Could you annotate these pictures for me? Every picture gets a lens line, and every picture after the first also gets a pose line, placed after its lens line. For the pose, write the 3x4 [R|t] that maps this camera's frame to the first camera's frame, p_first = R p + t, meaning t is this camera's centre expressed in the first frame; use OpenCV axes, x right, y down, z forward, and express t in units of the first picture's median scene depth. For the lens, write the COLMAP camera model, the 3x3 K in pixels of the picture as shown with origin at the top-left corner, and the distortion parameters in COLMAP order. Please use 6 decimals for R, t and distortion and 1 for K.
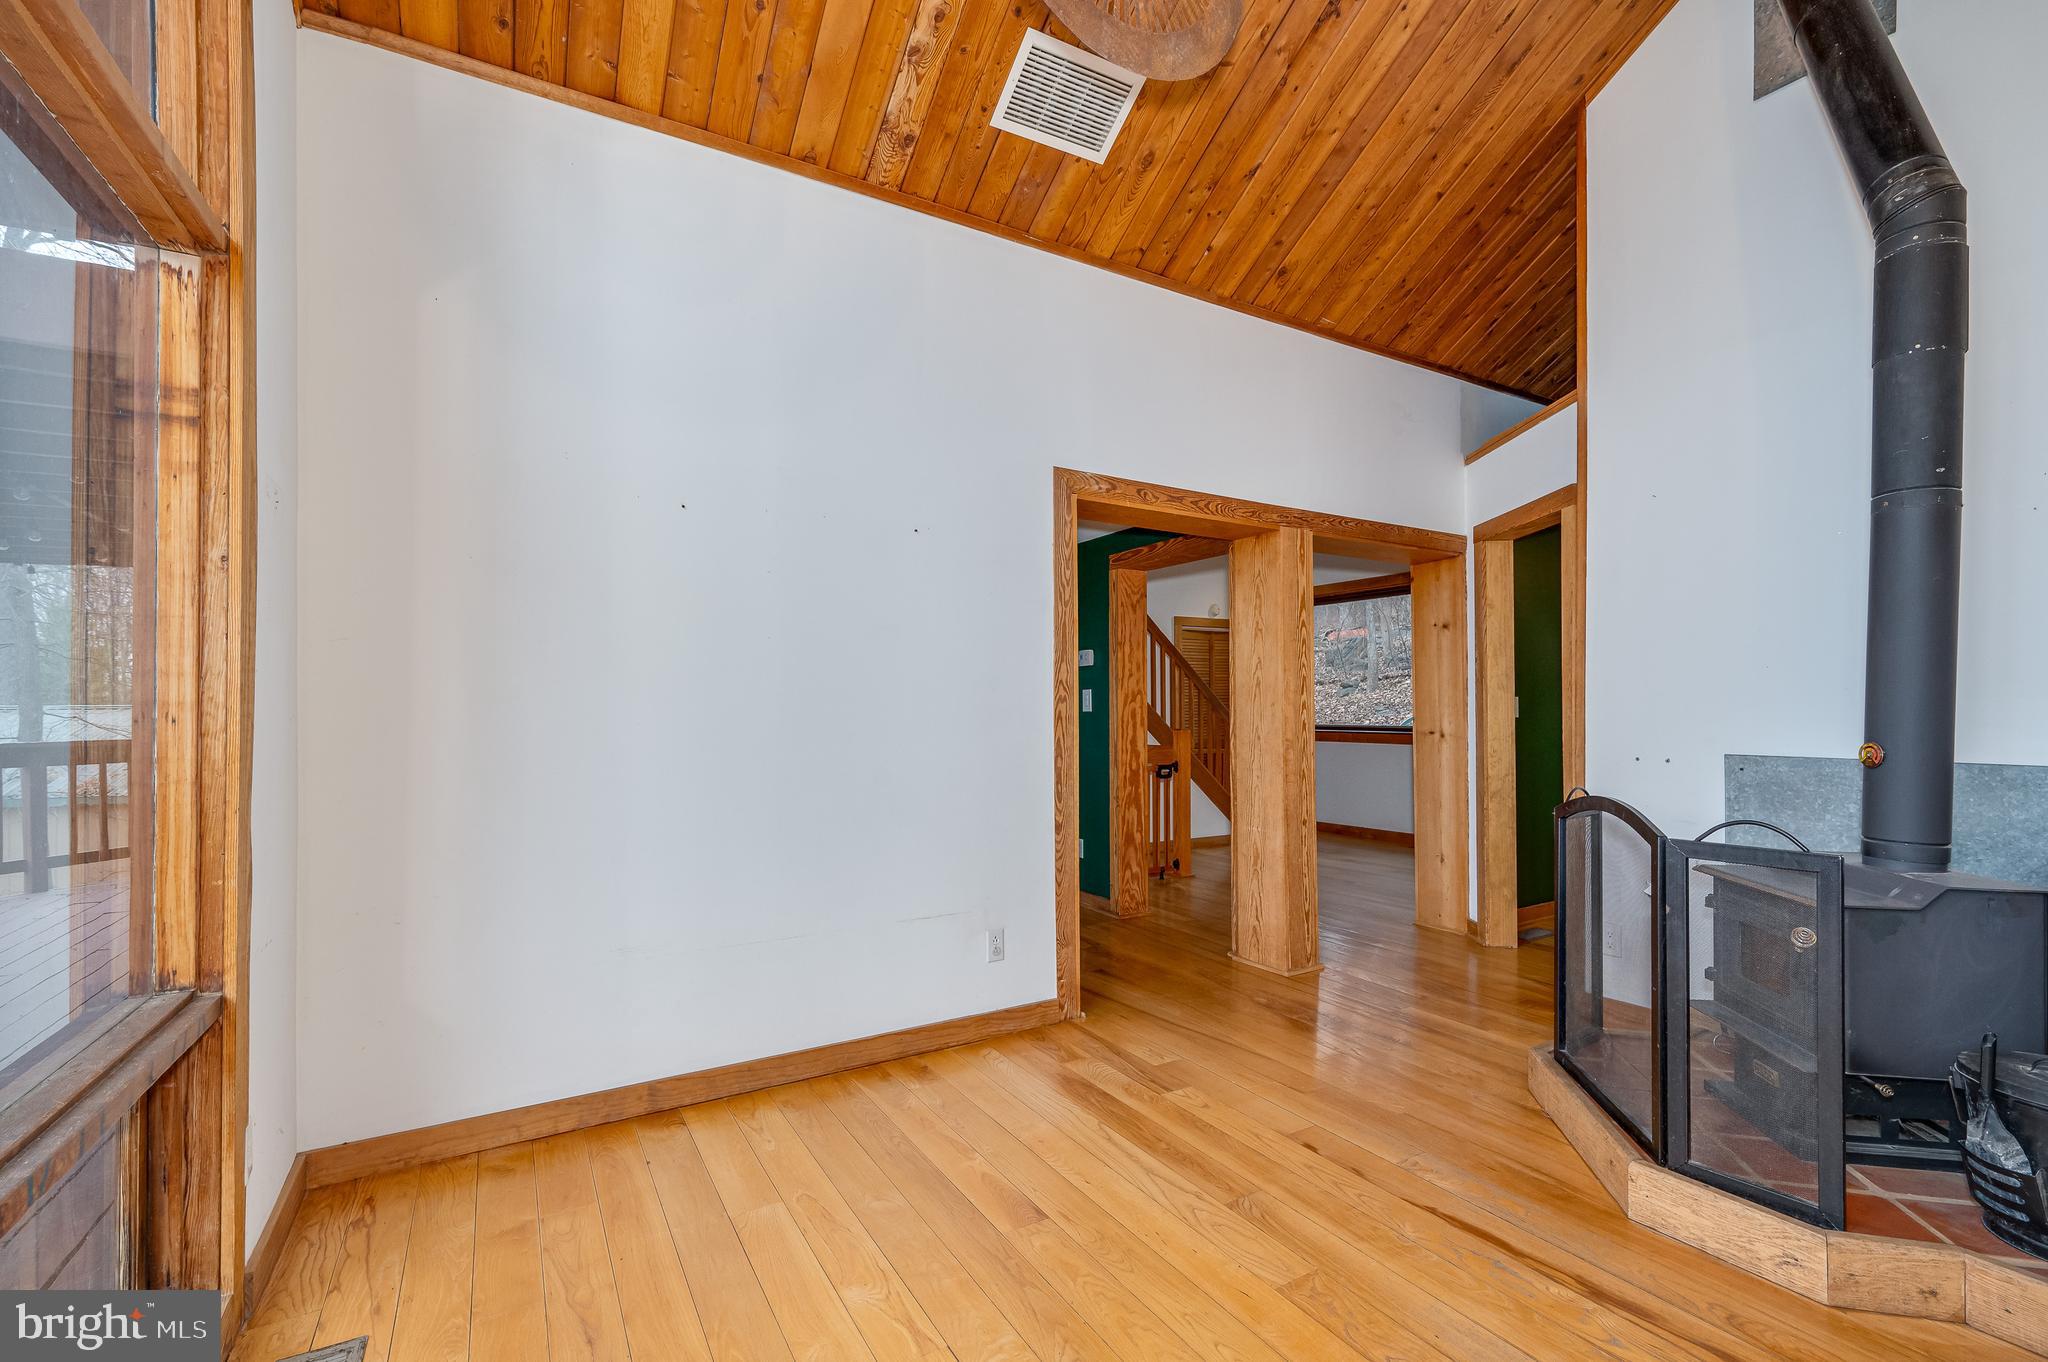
lens RADIAL K [[903.4, 0, 1056.3], [0, 903.4, 695.8], [0, 0, 1]] dist [0.000039, -0.000022]
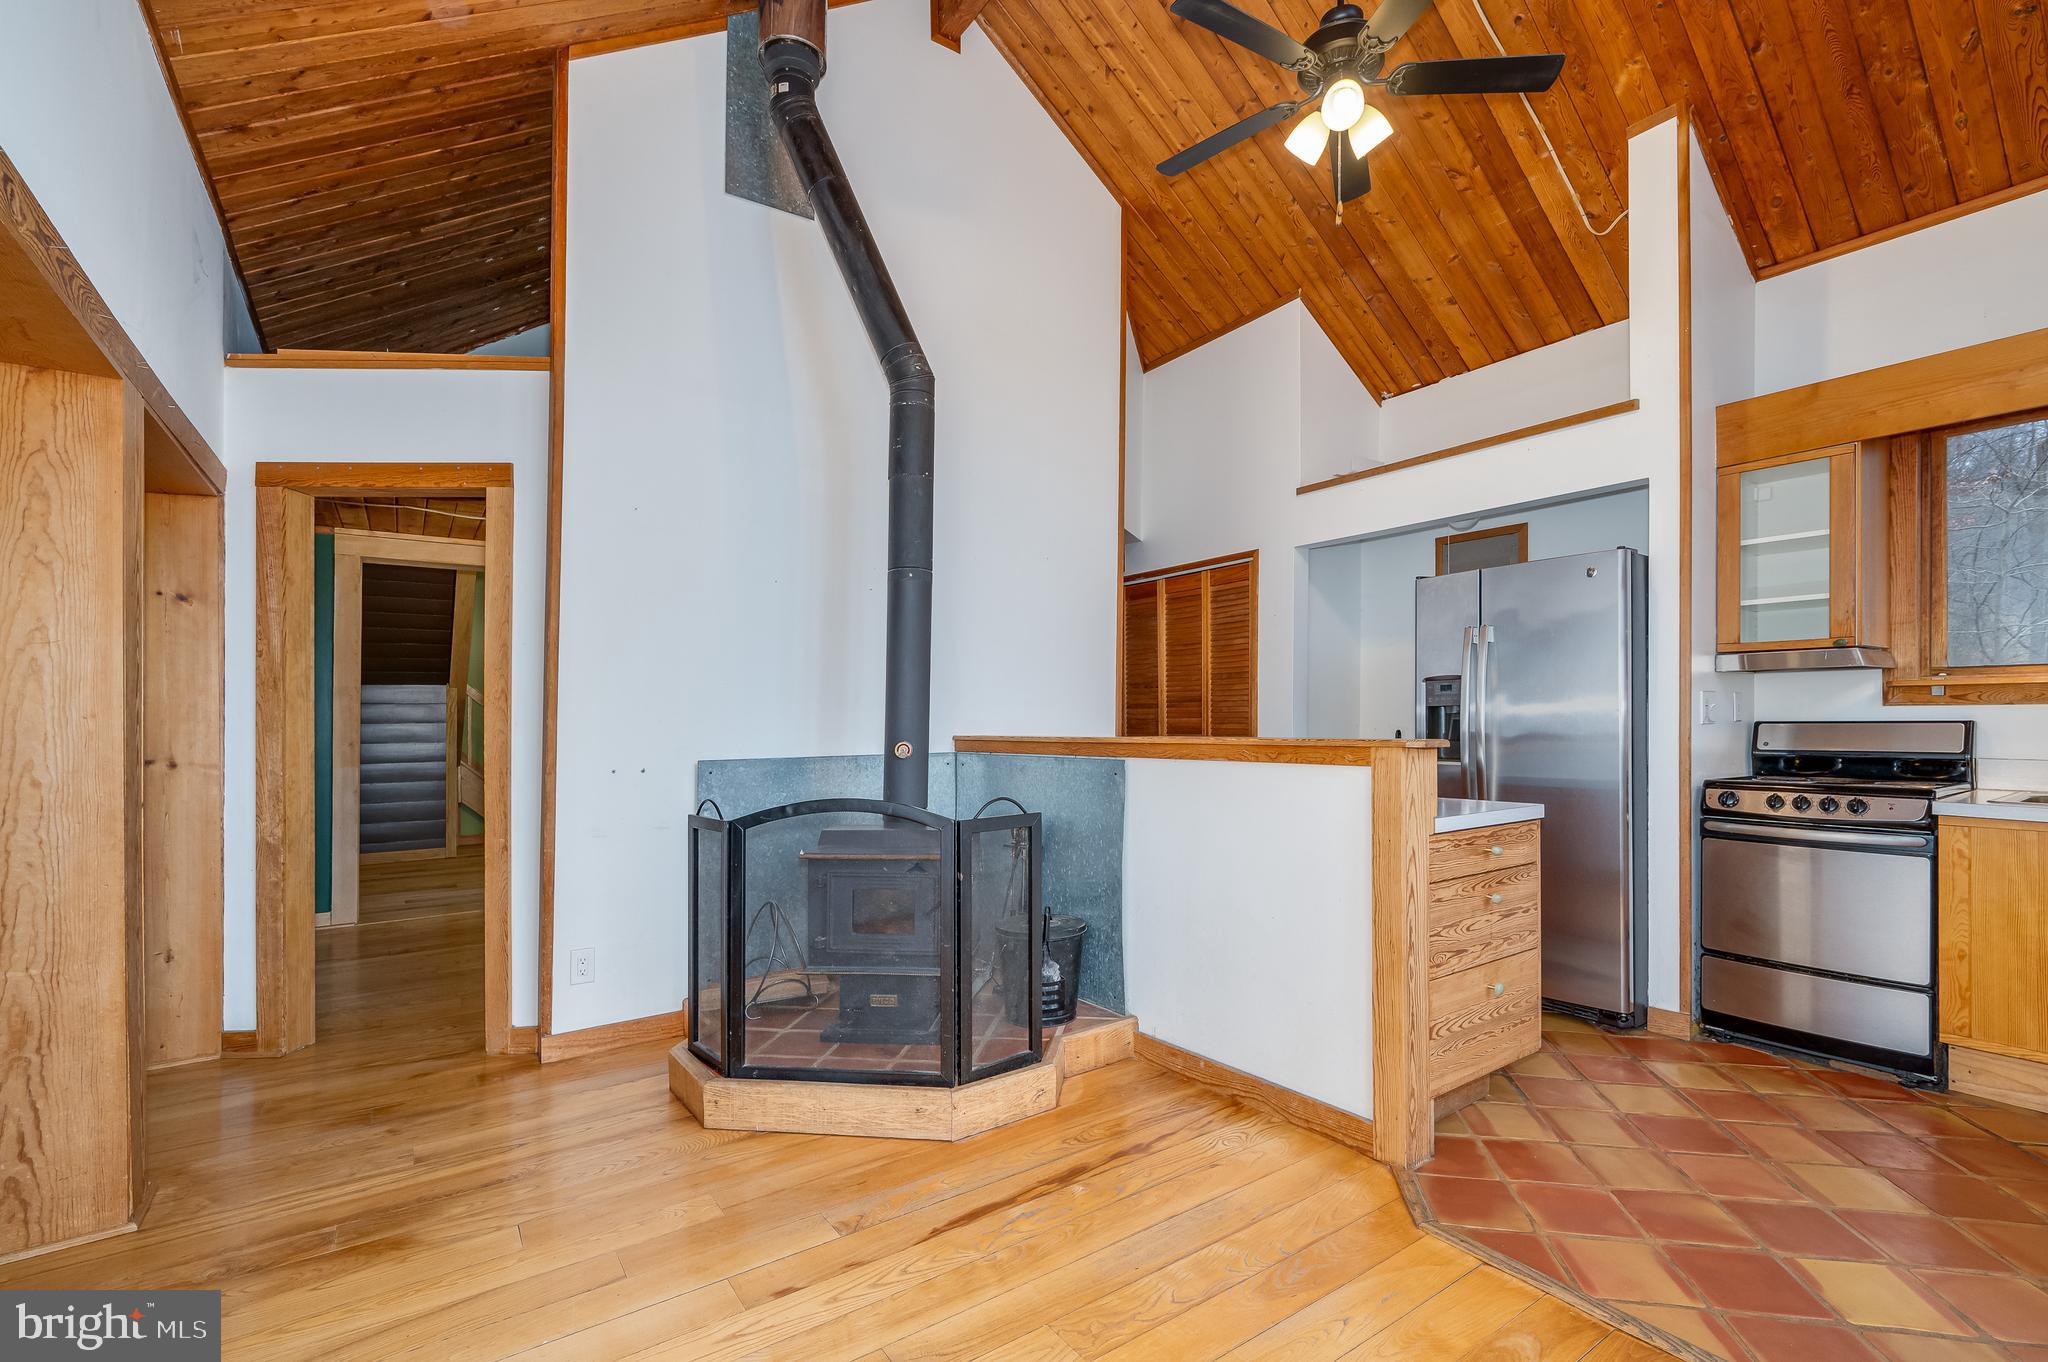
lens RADIAL K [[899.1, 0, 1019.2], [0, 899.1, 717.5], [0, 0, 1]] dist [-0.000134, 0.000024]
pose [[-0.047986, 0.002603, 0.998845, -0.292716], [-0.005163, 0.999983, -0.002854, 0.009912], [-0.998835, -0.005294, -0.047971, 0.505771]]
